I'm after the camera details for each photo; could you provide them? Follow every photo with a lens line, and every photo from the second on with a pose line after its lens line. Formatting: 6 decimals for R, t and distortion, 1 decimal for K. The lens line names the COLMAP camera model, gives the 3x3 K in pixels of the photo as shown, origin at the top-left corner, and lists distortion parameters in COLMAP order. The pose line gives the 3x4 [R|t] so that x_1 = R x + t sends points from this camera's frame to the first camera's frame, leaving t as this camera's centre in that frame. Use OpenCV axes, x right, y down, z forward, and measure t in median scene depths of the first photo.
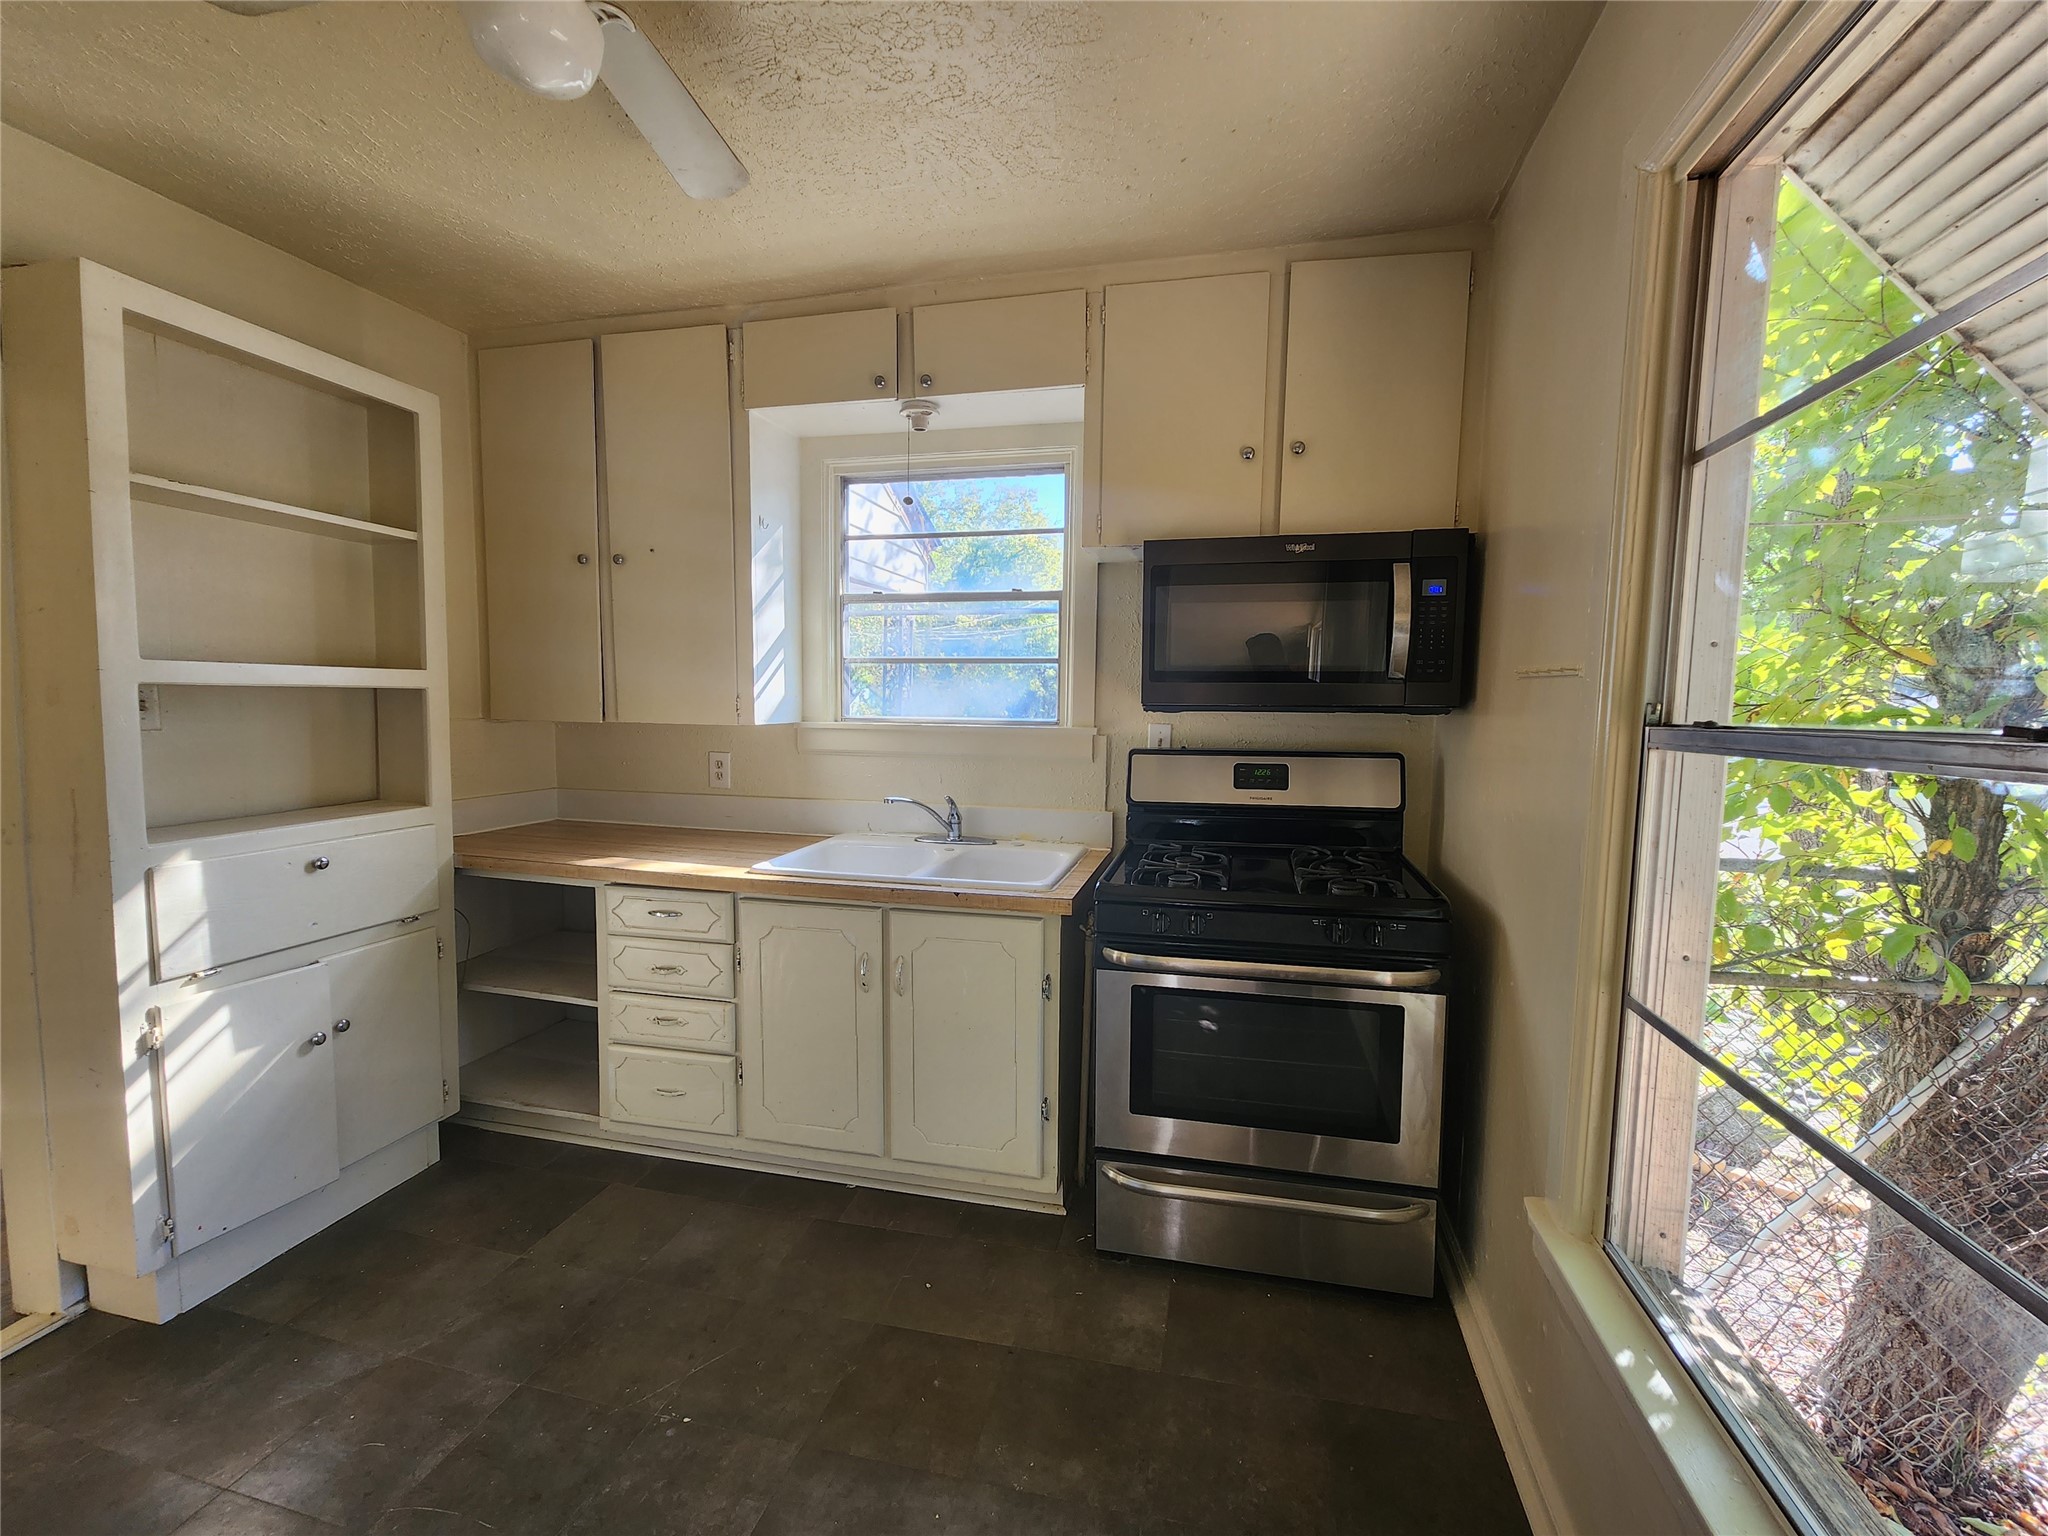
lens RADIAL K [[850.9, 0, 1042.3], [0, 850.9, 777.1], [0, 0, 1]] dist [0.014975, -0.004026]
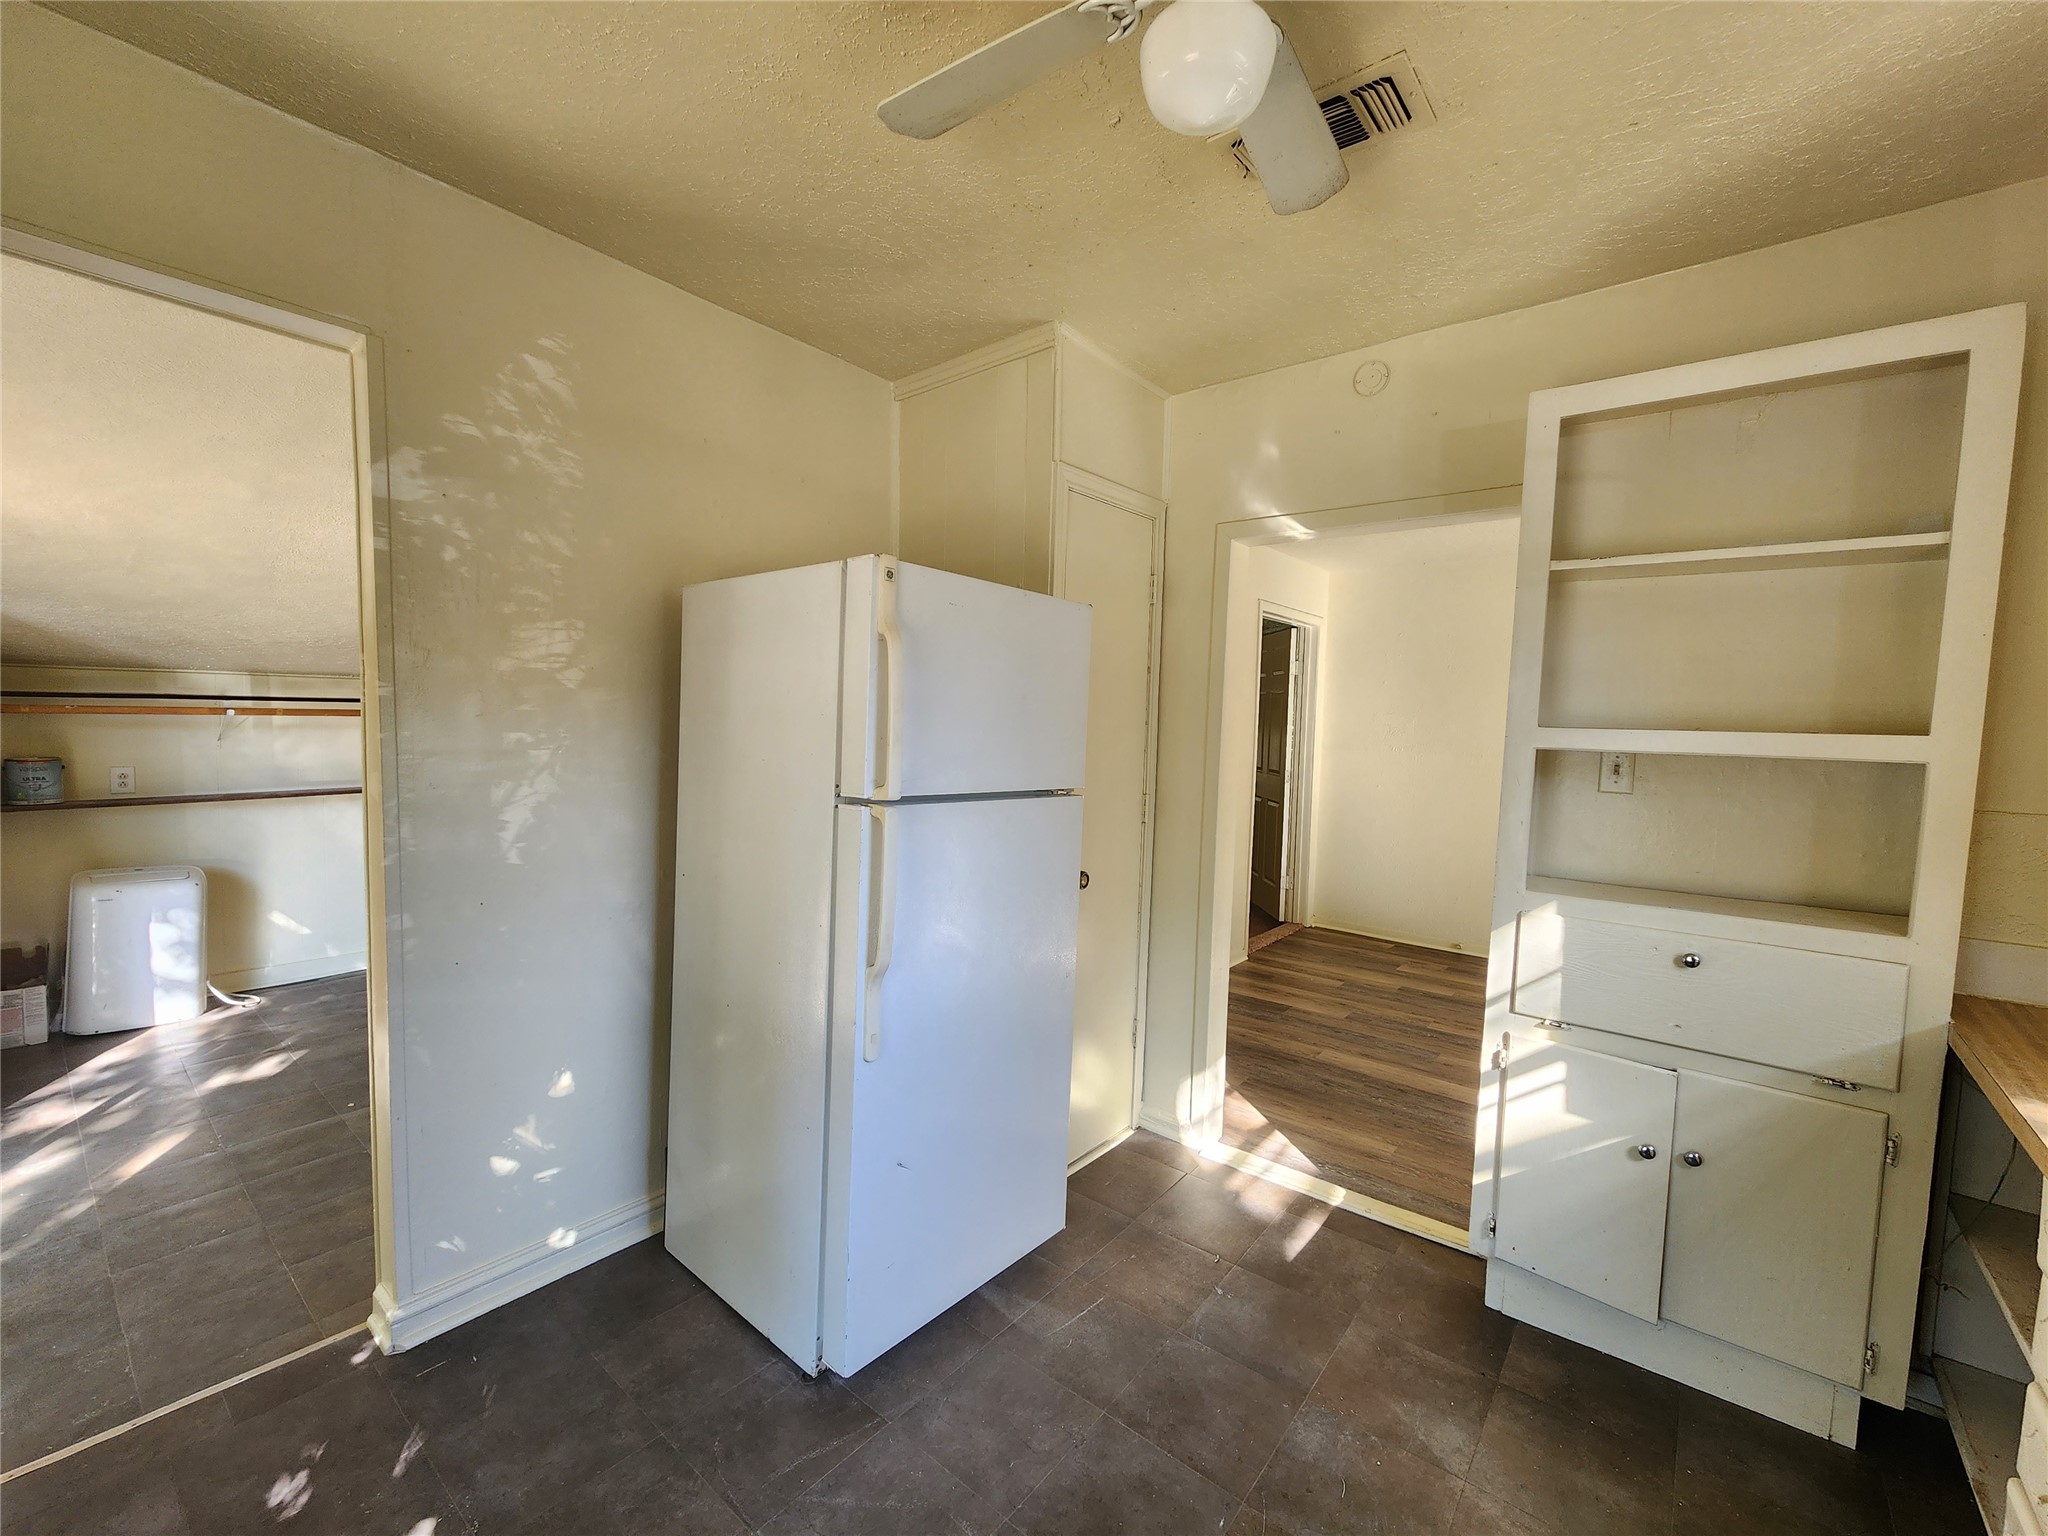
lens RADIAL K [[850.9, 0, 1036.8], [0, 850.9, 770.3], [0, 0, 1]] dist [0.014975, -0.004026]
pose [[-0.423984, 0.036008, -0.904954, 0.228368], [-0.110939, 0.989620, 0.091353, -0.102734], [0.898850, 0.139127, -0.415588, 0.818772]]
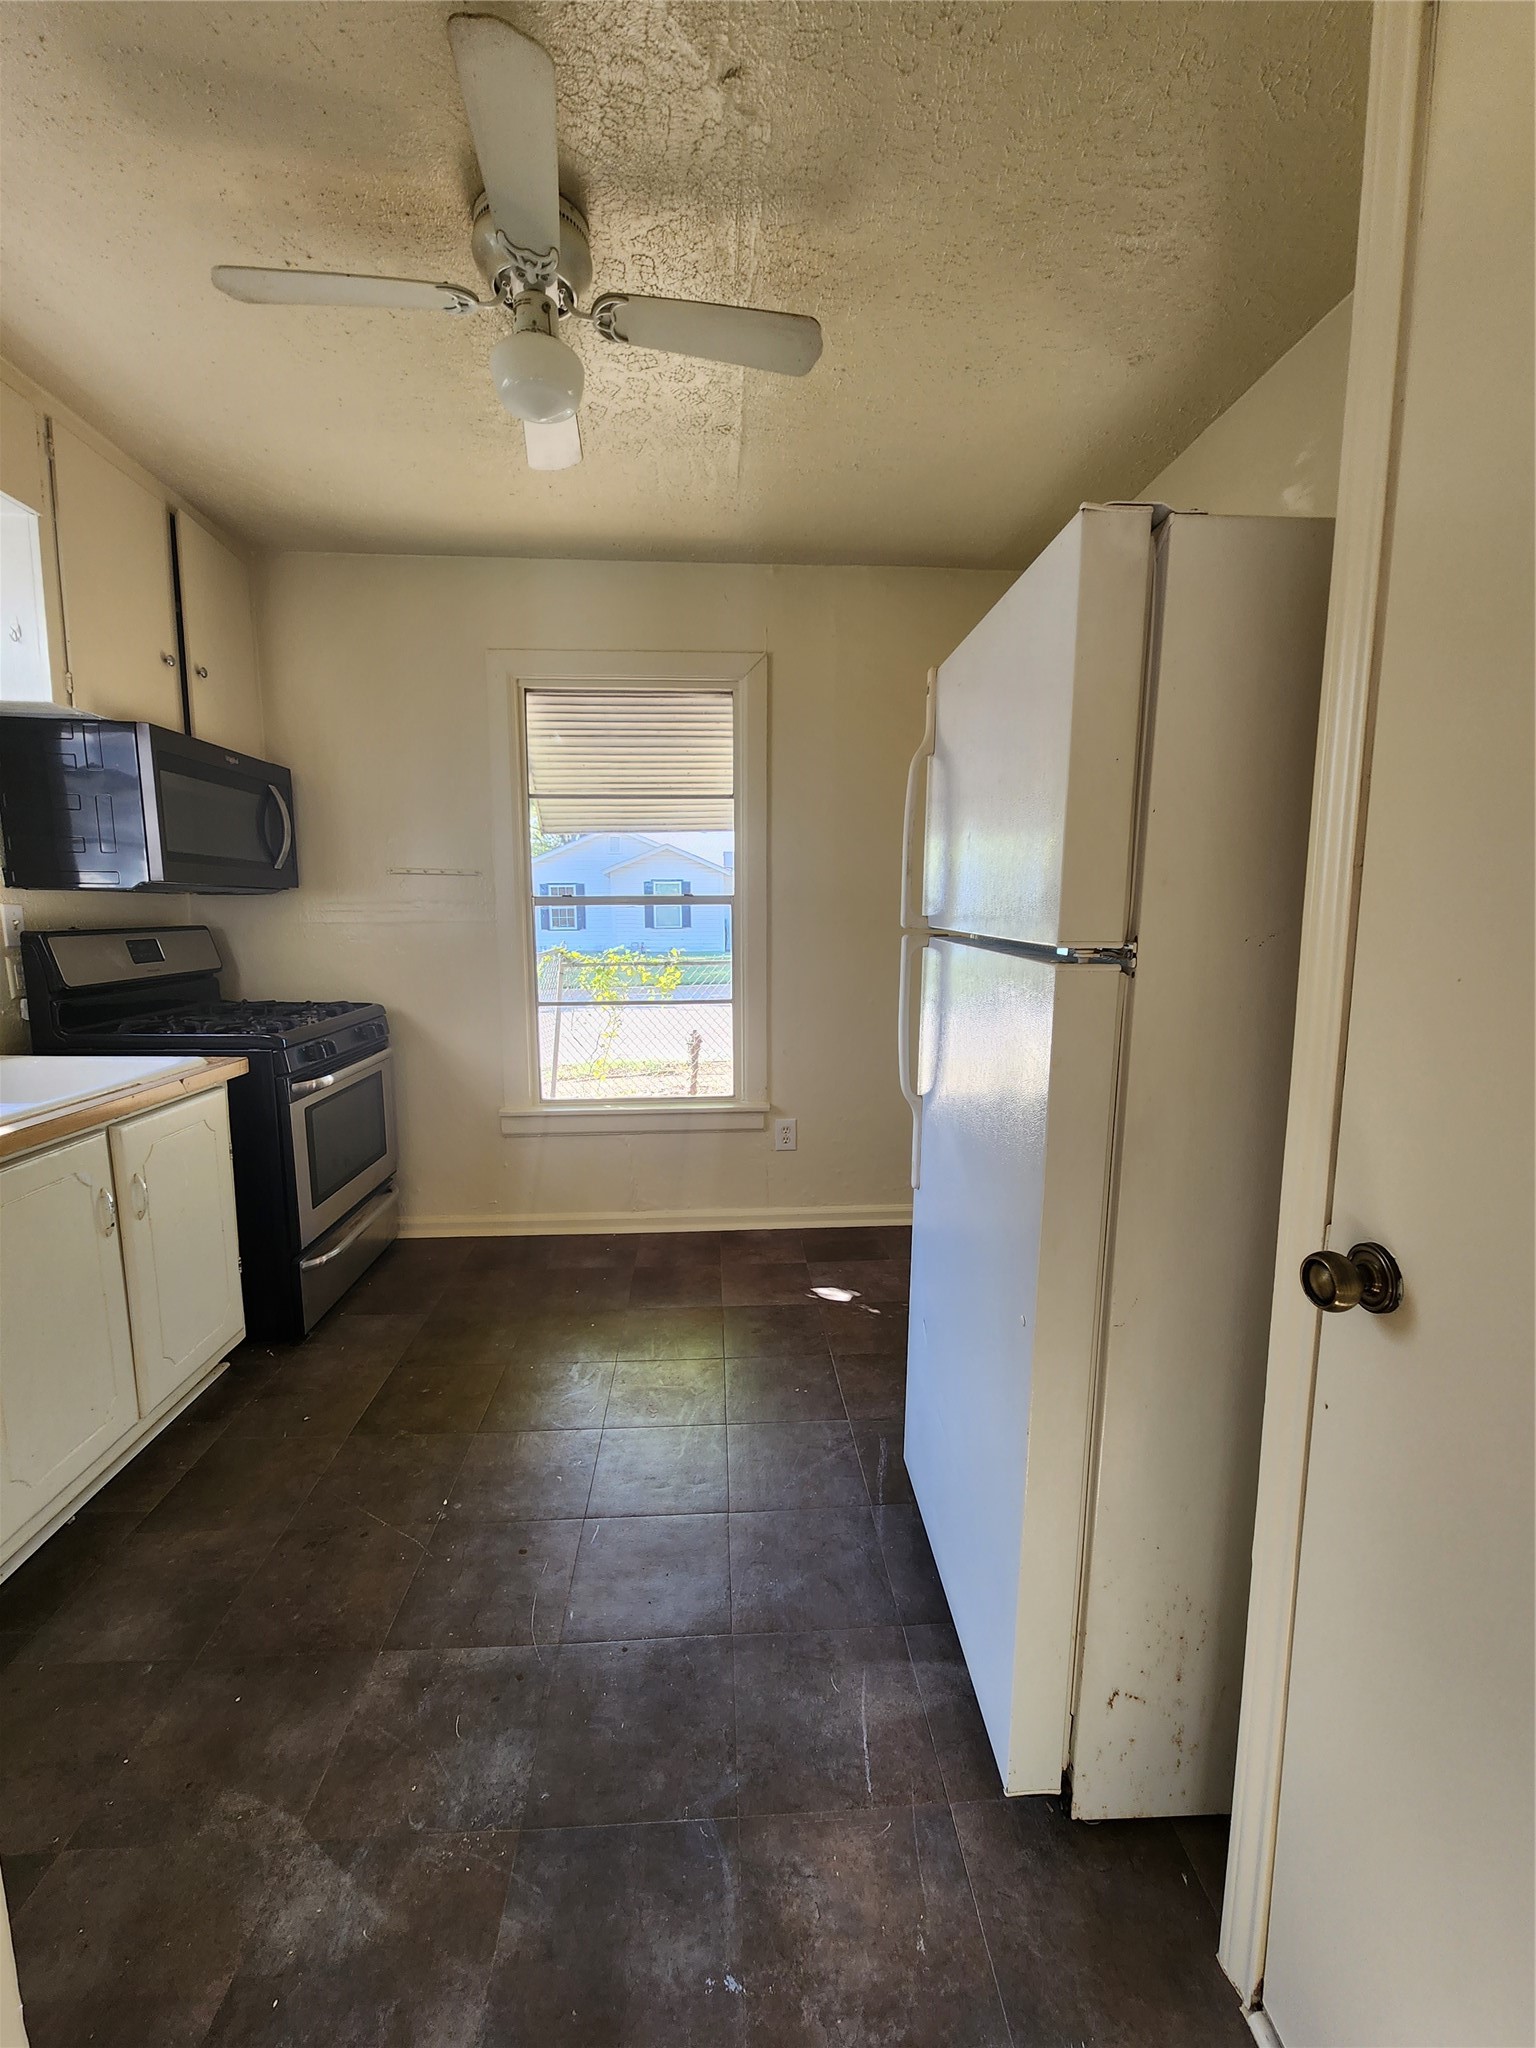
lens RADIAL K [[850.9, 0, 763.1], [0, 850.9, 1037.3], [0, 0, 1]] dist [0.014975, -0.004026]
pose [[-0.293962, -0.145959, 0.944607, -1.324184], [0.080357, 0.980999, 0.176589, -0.029528], [-0.952433, 0.127816, -0.276648, 0.717344]]
